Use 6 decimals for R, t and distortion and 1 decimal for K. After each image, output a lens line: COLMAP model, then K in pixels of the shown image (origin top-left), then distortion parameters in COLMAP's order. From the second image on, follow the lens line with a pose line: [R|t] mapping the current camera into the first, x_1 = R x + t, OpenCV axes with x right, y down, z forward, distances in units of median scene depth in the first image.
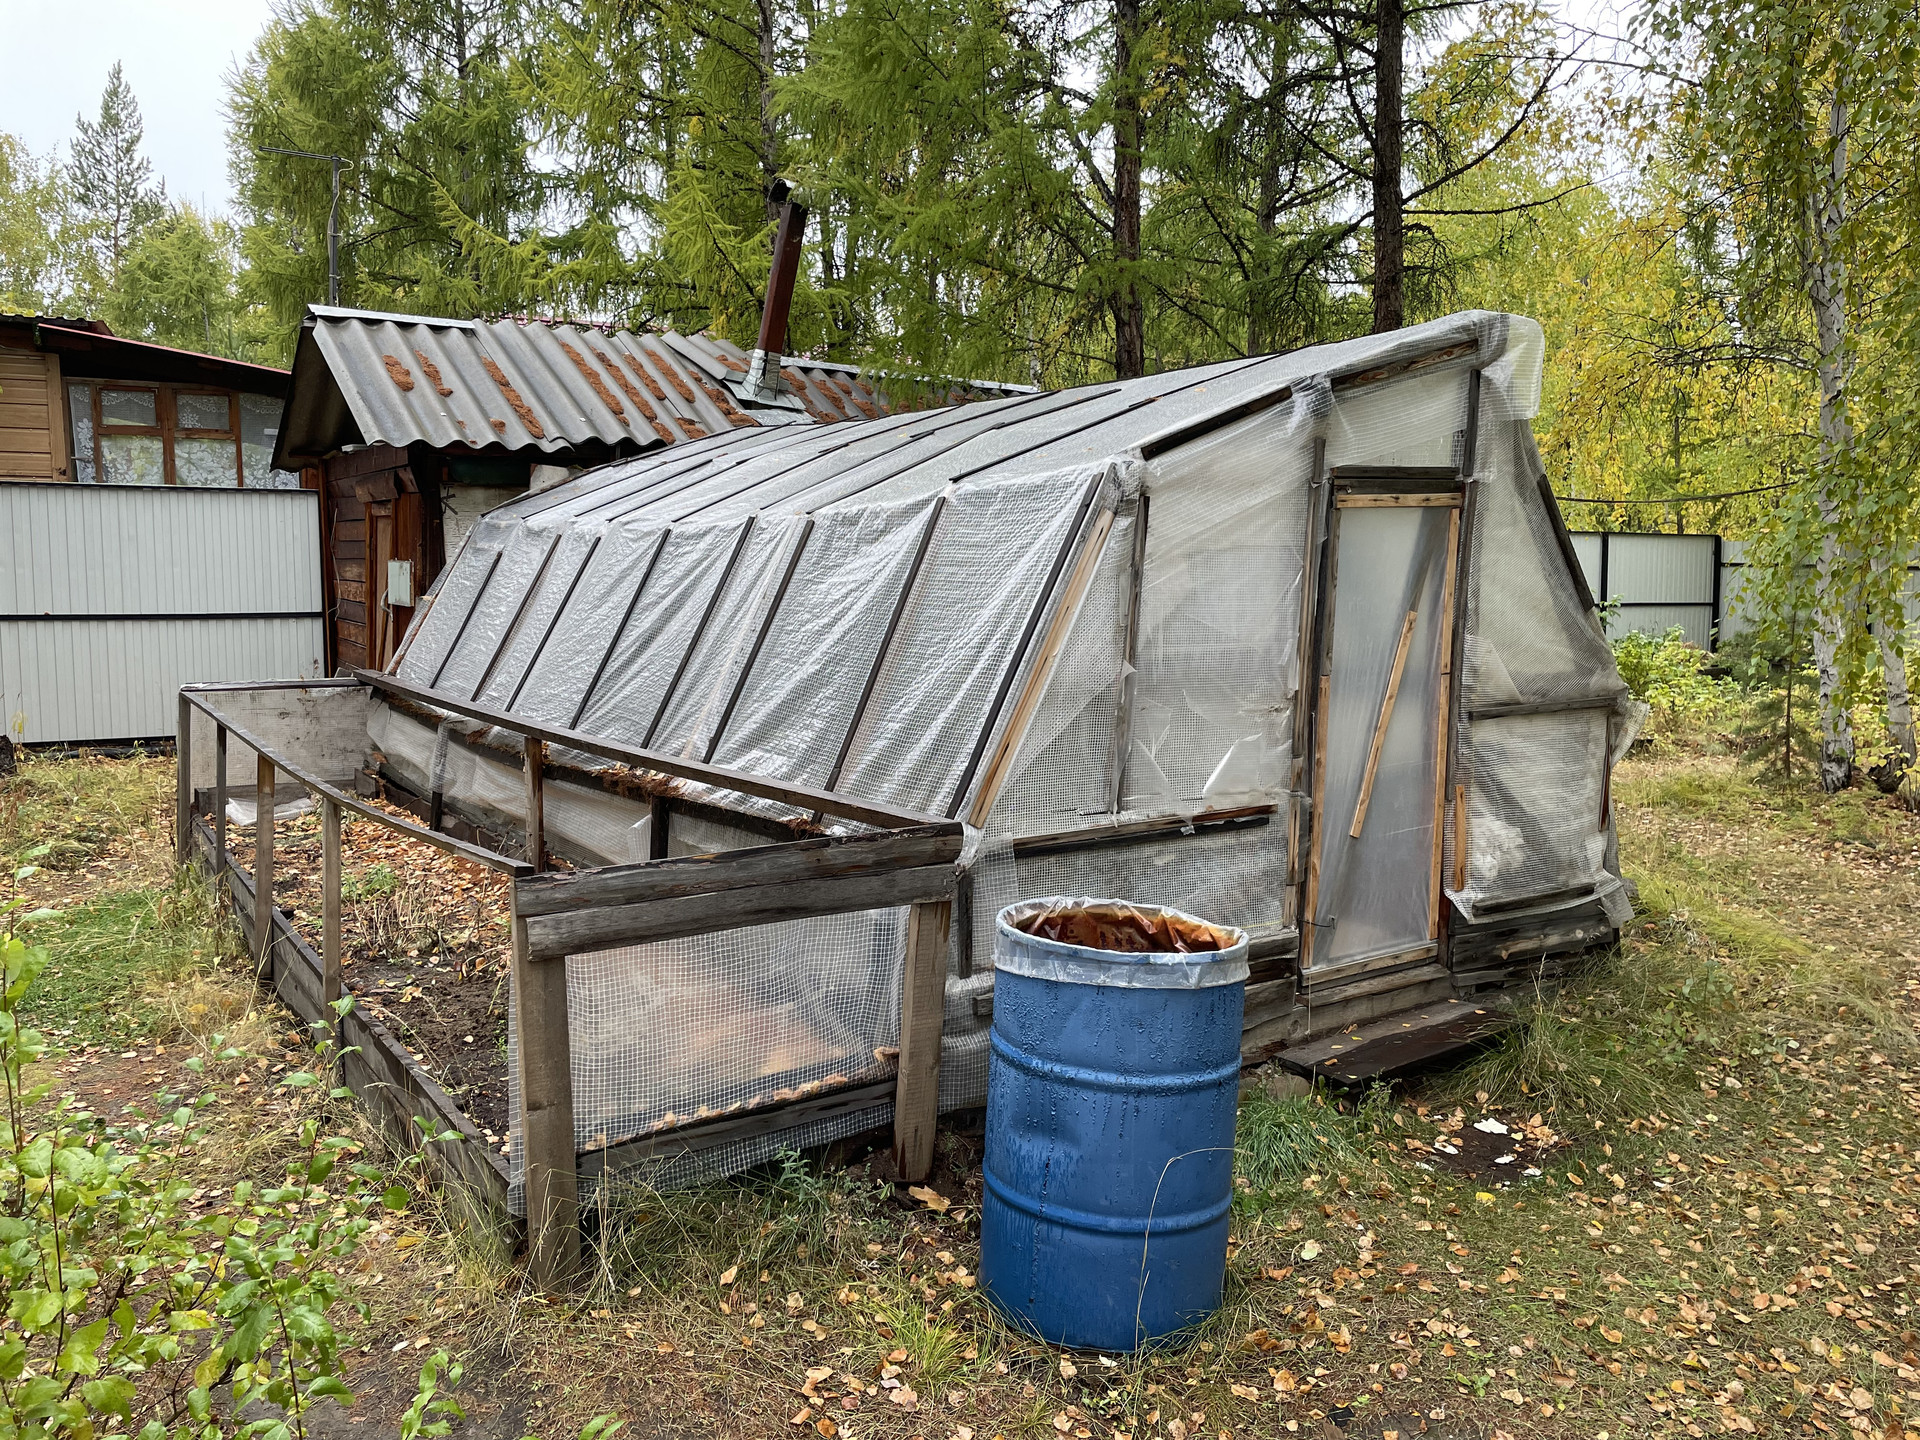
lens RADIAL K [[1437.7, 0, 963.2], [0, 1437.7, 705.3], [0, 0, 1]] dist [0.016478, -0.019780]
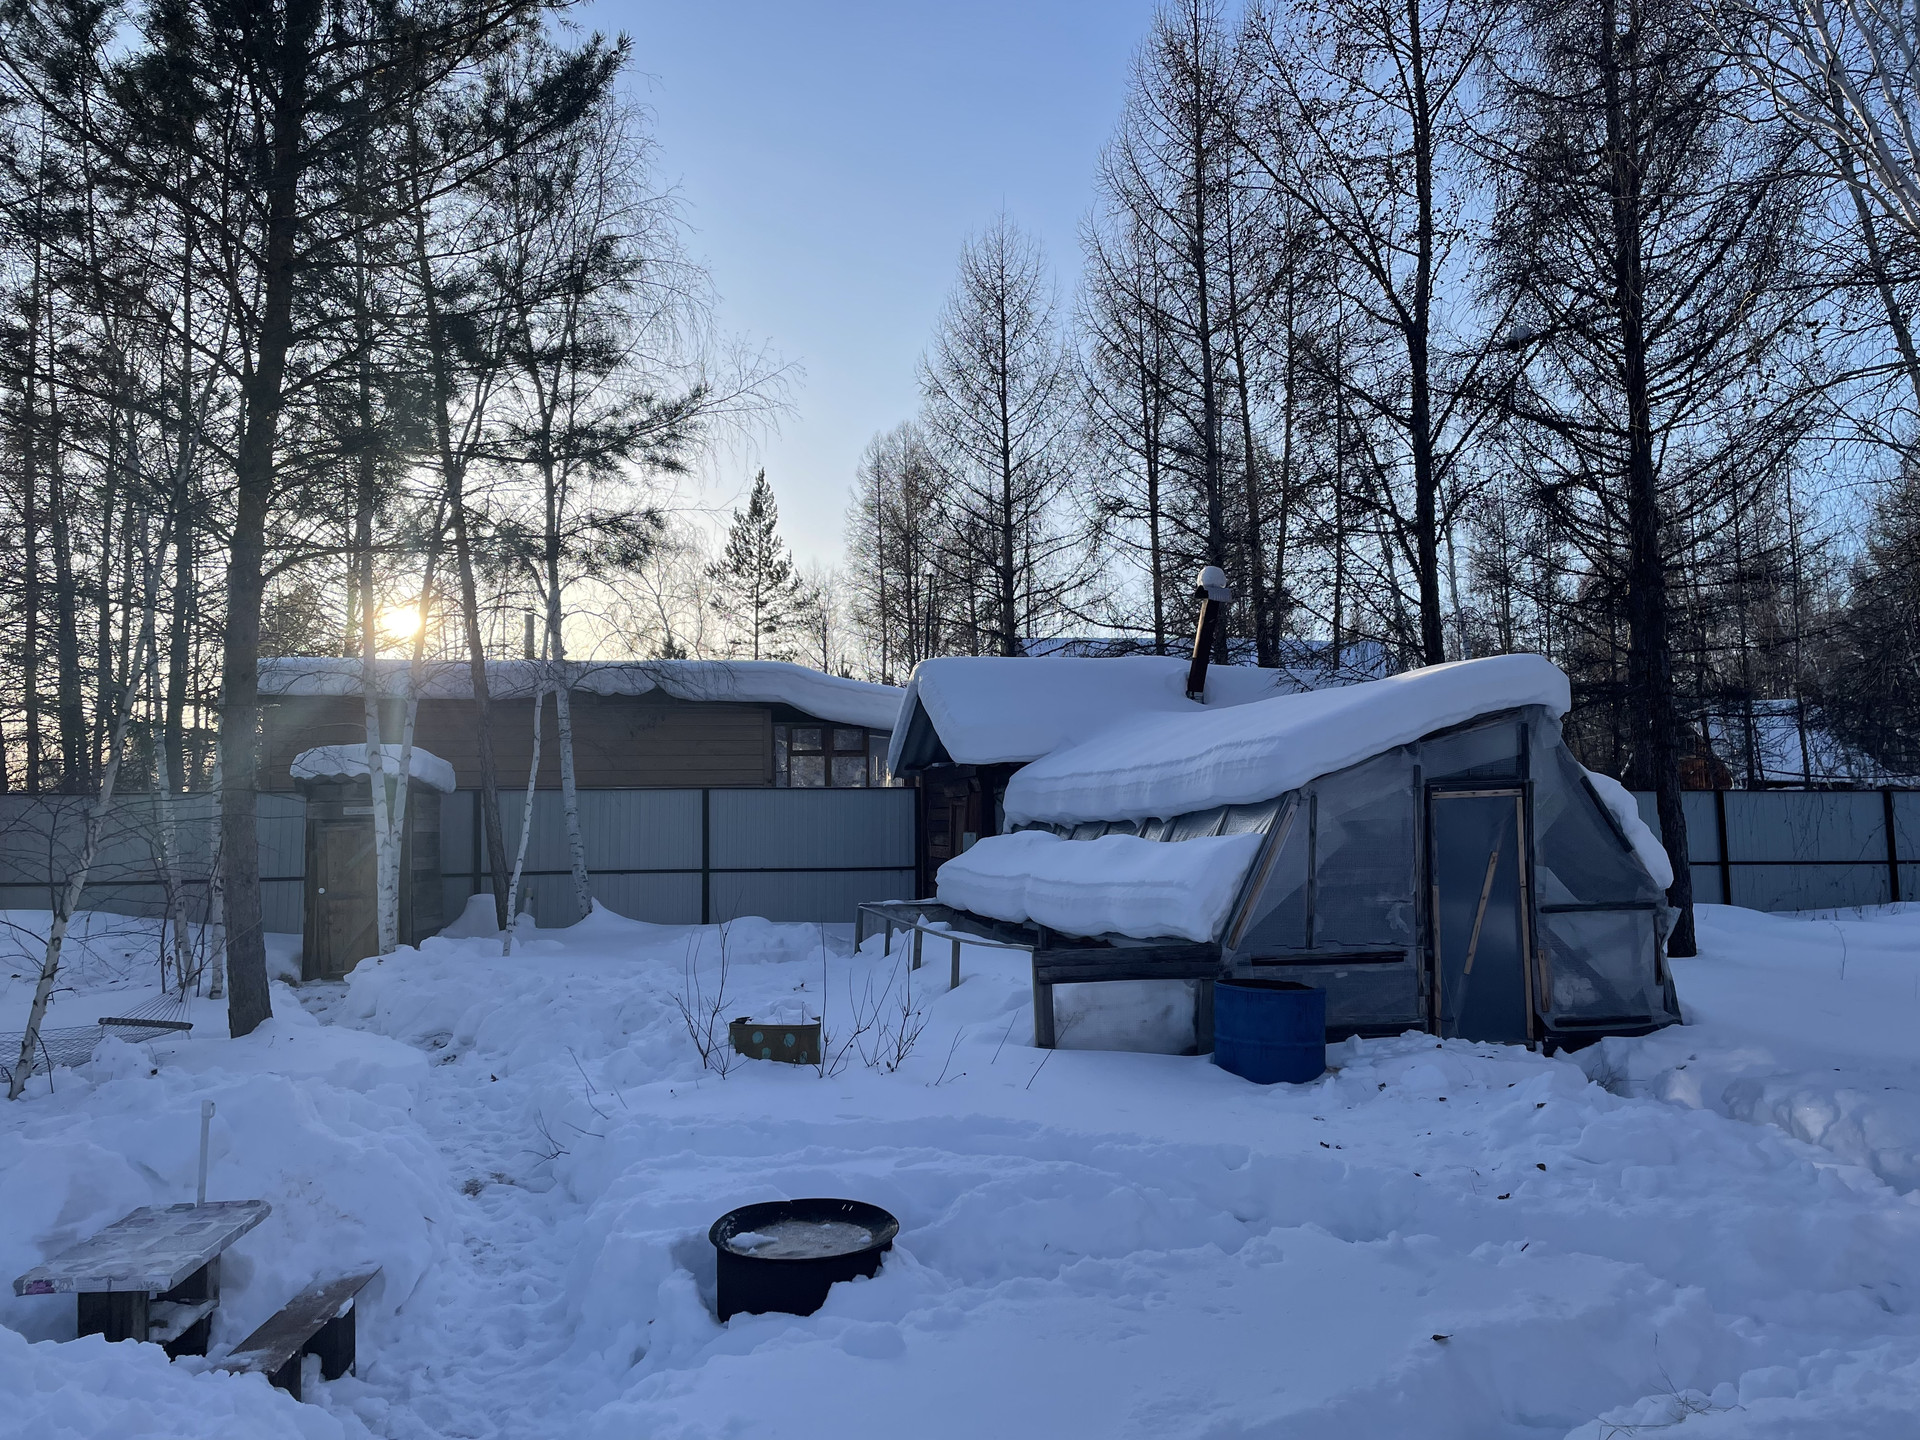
lens RADIAL K [[1437.7, 0, 961.6], [0, 1437.7, 726.8], [0, 0, 1]] dist [0.016478, -0.019780]
pose [[0.938269, -0.036589, -0.343966, 0.197997], [-0.023076, 0.985554, -0.167784, 0.066313], [0.345136, 0.165364, 0.923870, -0.628996]]
